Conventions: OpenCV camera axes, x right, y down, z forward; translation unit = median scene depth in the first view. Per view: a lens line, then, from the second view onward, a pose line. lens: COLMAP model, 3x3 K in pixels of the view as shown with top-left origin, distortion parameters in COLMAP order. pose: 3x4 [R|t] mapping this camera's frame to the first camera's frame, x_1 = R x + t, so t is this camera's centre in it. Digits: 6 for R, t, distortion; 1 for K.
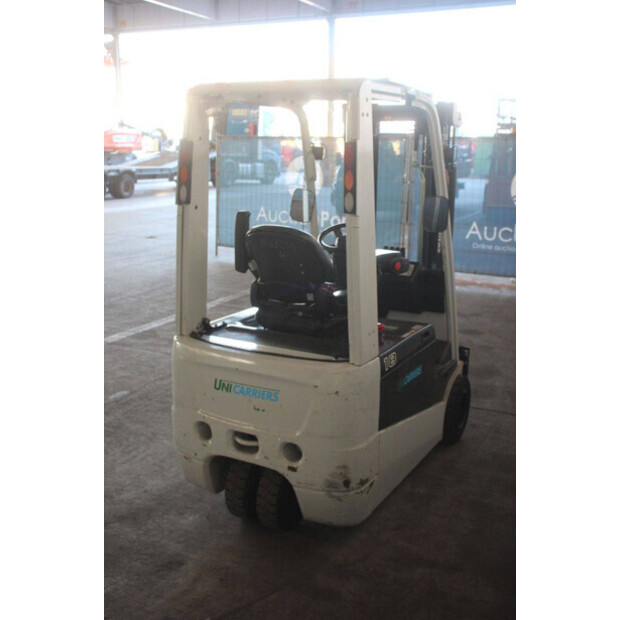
lens RADIAL K [[720.3, 0, 305.7], [0, 720.3, 309.8], [0, 0, 1]] dist [0.003571, 0.000000]
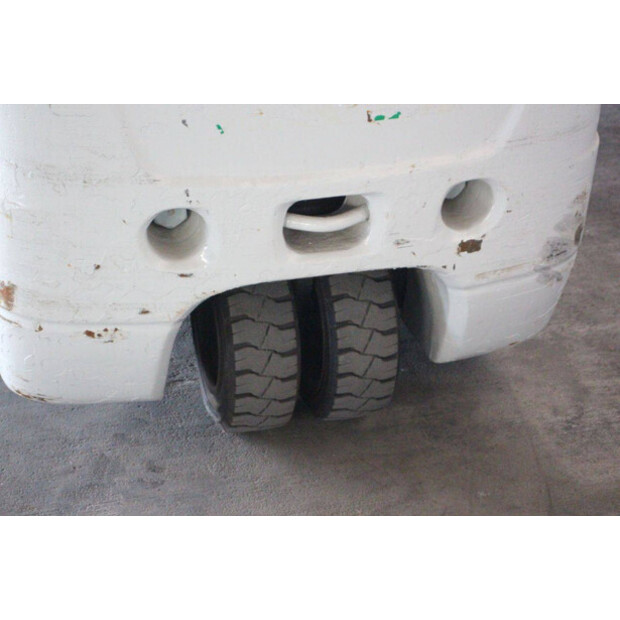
lens RADIAL K [[1448.2, 0, 311.4], [0, 1448.2, 305.6], [0, 0, 1]] dist [0.423242, 0.000000]
pose [[0.701763, -0.350497, 0.620226, -0.540743], [0.134073, 0.920022, 0.368217, -0.037666], [-0.699680, -0.175246, 0.692630, 0.520650]]
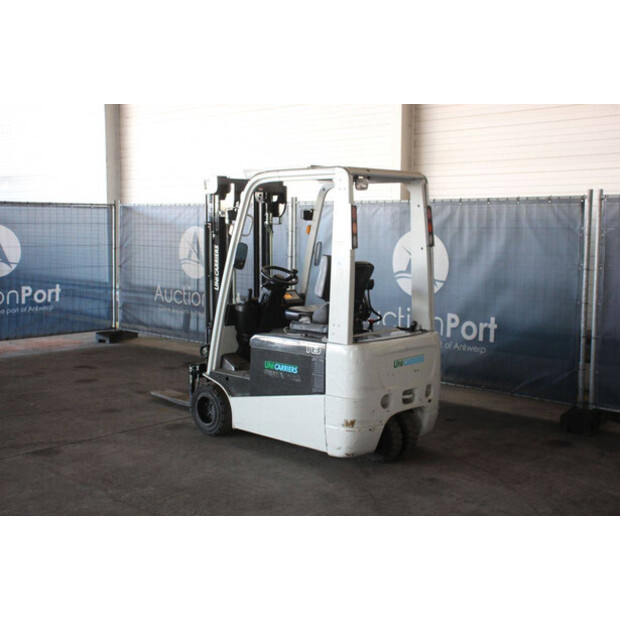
lens RADIAL K [[790.8, 0, 311.6], [0, 790.8, 305.2], [0, 0, 1]] dist [0.021919, 0.000000]
pose [[0.275061, -0.114523, 0.954582, -1.754453], [0.223905, 0.973210, 0.052240, -0.142862], [-0.934991, 0.199366, 0.293334, 0.664732]]
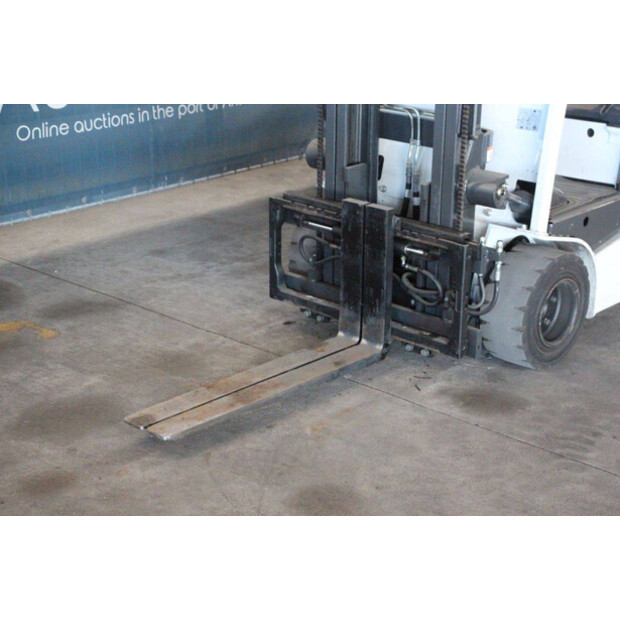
lens RADIAL K [[1227.3, 0, 320.9], [0, 1227.3, 300.0], [0, 0, 1]] dist [0.275951, 0.000000]
pose [[-0.967204, -0.109014, 0.229417, -0.061362], [0.032956, 0.841722, 0.538905, -0.580347], [-0.251853, 0.528791, -0.810524, 2.652392]]
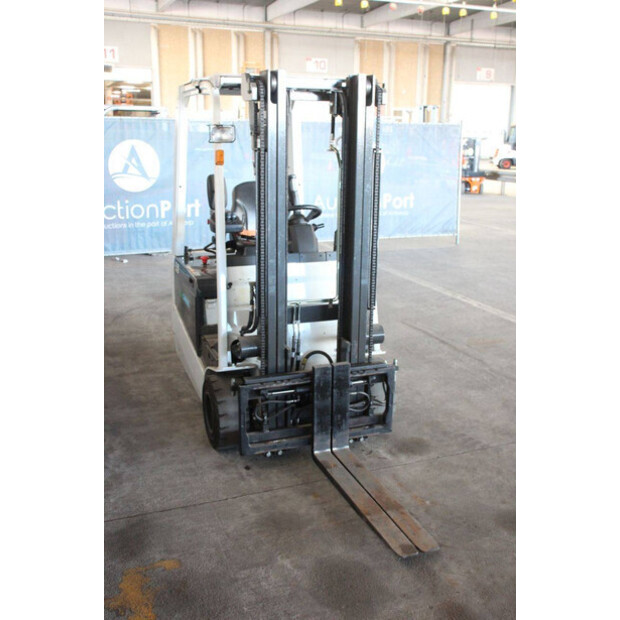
lens RADIAL K [[669.7, 0, 313.3], [0, 669.7, 325.5], [0, 0, 1]] dist [-0.005926, 0.000000]
pose [[-0.651544, 0.188315, -0.734866, 1.020633], [-0.202403, 0.890431, 0.407633, -0.466678], [0.731111, 0.414330, -0.542040, 2.084529]]
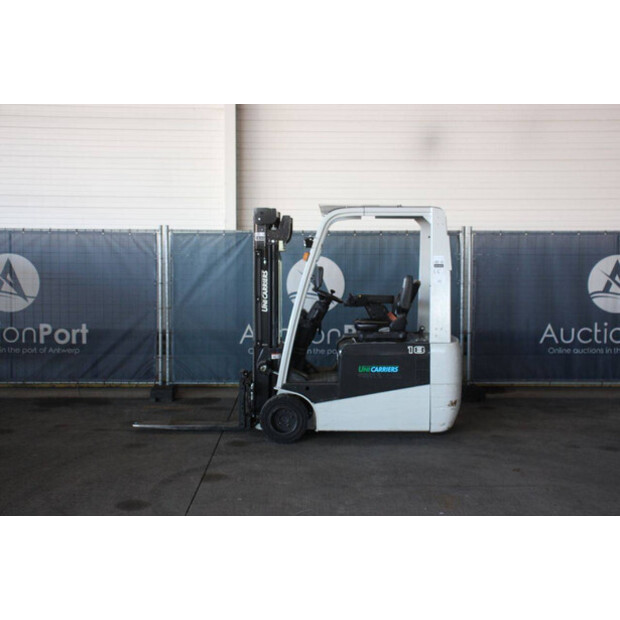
lens RADIAL K [[854.6, 0, 306.6], [0, 854.6, 298.3], [0, 0, 1]] dist [0.048591, 0.000000]
pose [[-0.455971, -0.064040, 0.887688, -2.049258], [0.198855, 0.964862, 0.171752, -0.548203], [-0.867495, 0.254835, -0.427214, 2.369402]]
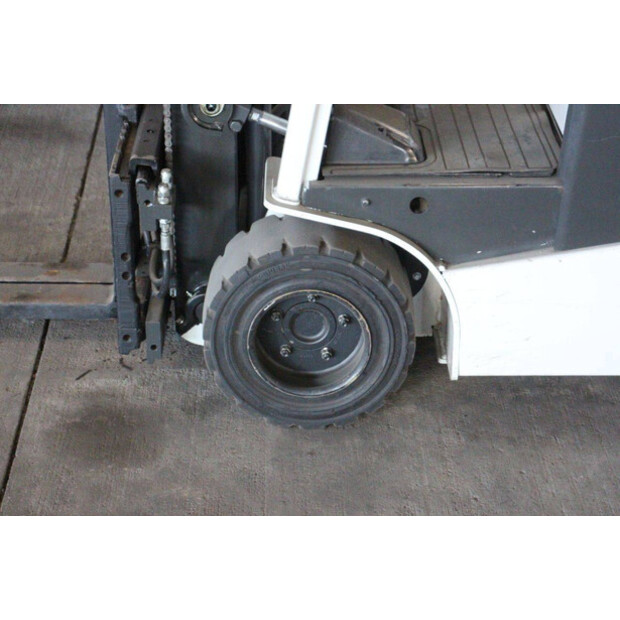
lens RADIAL K [[1448.2, 0, 312.4], [0, 1448.2, 309.1], [0, 0, 1]] dist [0.423242, 0.000000]
pose [[-0.486117, -0.428846, 0.761434, -0.665857], [0.185826, 0.800659, 0.569574, -0.366621], [-0.853908, 0.418374, -0.309523, 1.787821]]
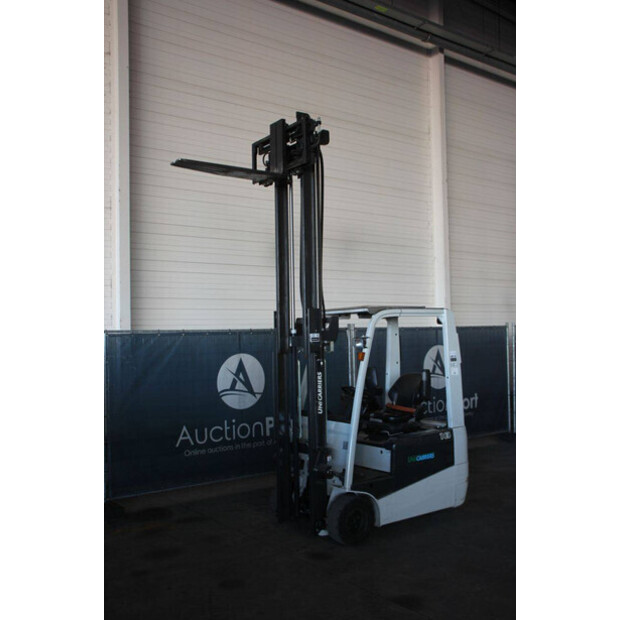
lens RADIAL K [[651.2, 0, 309.3], [0, 651.2, 314.4], [0, 0, 1]] dist [-0.051244, 0.000000]
pose [[-0.893895, 0.018177, 0.447908, -0.673908], [0.112395, 0.976350, 0.184686, -0.723695], [-0.433958, 0.215432, -0.874797, 2.972771]]
